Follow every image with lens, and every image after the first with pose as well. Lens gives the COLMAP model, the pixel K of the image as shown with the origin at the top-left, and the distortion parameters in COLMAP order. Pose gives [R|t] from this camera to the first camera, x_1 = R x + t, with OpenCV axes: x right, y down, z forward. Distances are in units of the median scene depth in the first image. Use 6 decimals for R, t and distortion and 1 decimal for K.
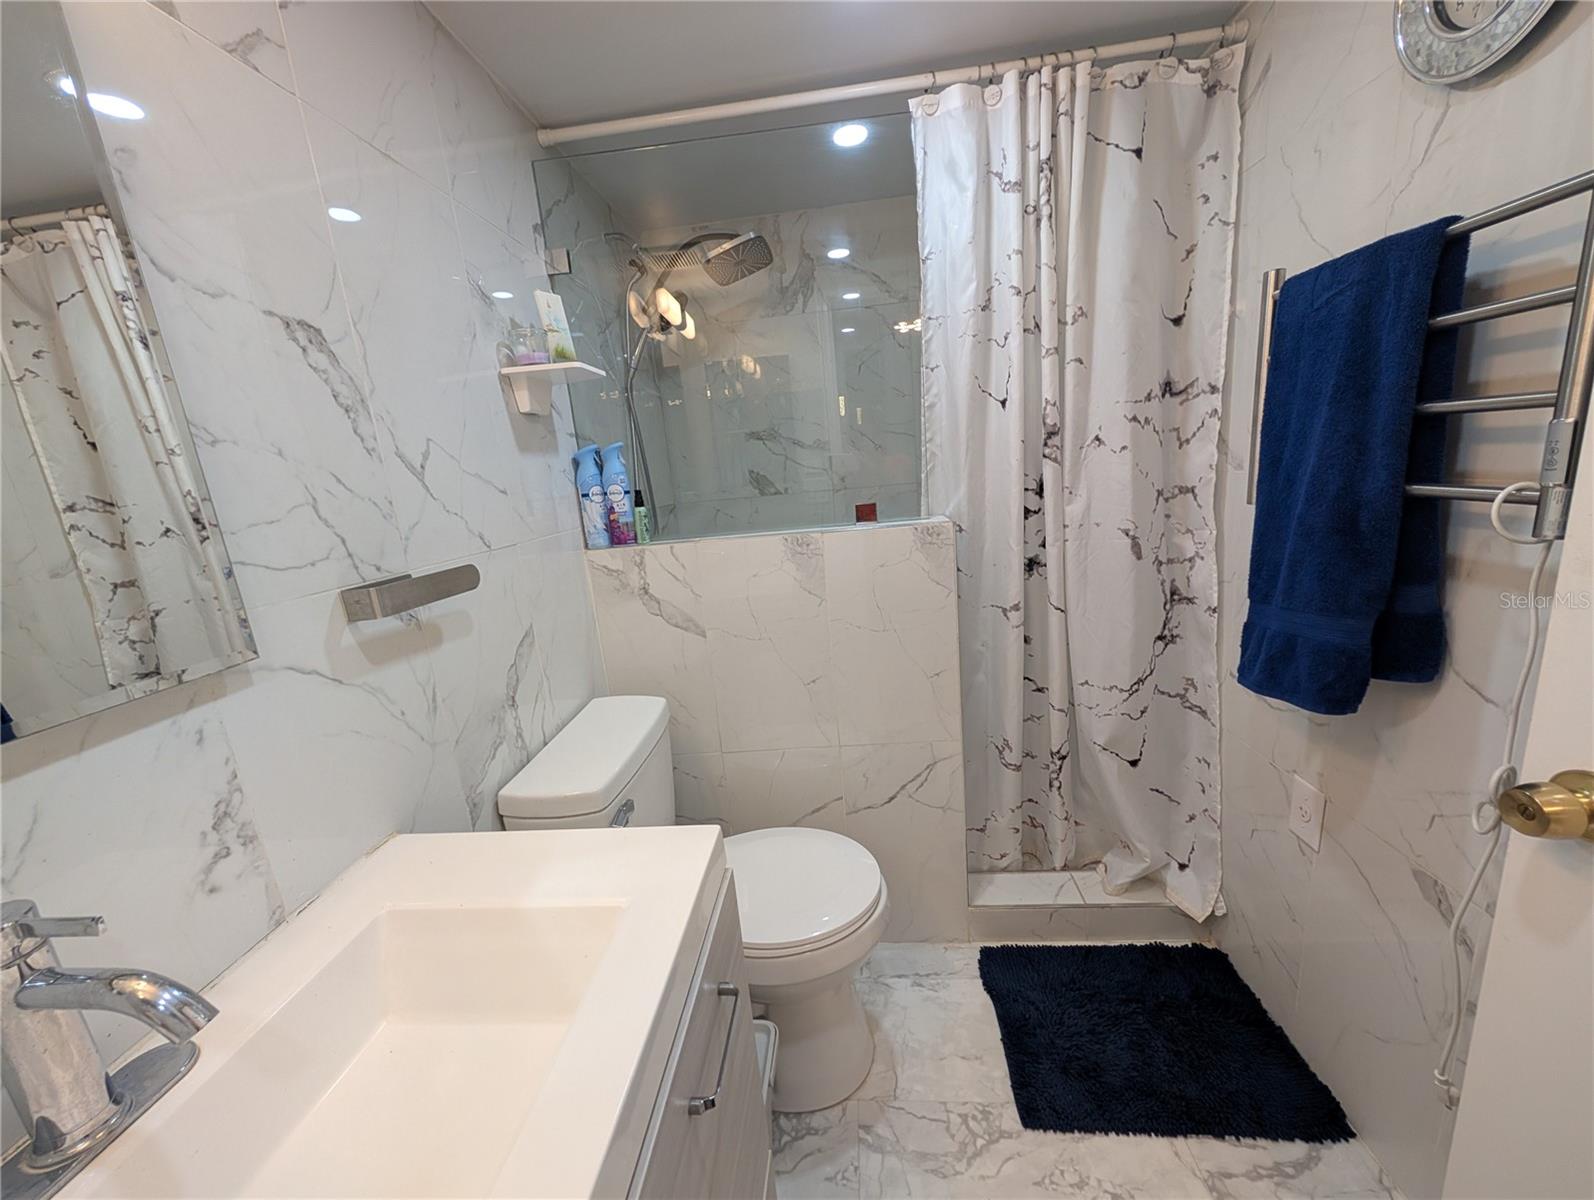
lens RADIAL K [[605.8, 0, 794.3], [0, 605.8, 603.6], [0, 0, 1]] dist [0.001067, 0.000057]
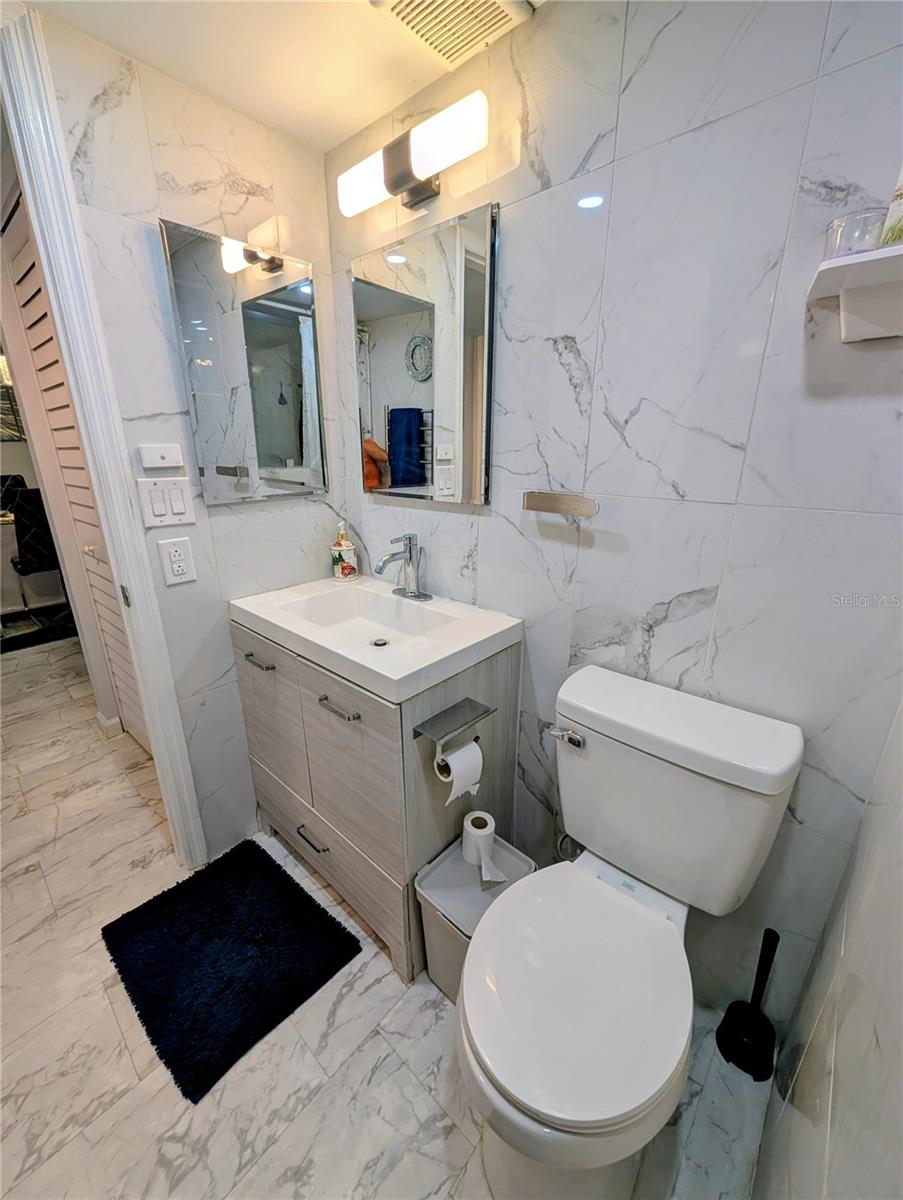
lens RADIAL K [[456.1, 0, 446.6], [0, 456.1, 598.1], [0, 0, 1]] dist [0.001067, 0.000057]
pose [[-0.590135, 0.336353, -0.733899, 0.494009], [-0.128580, 0.858309, 0.496763, -0.343941], [0.797000, 0.387522, -0.463269, 1.314035]]
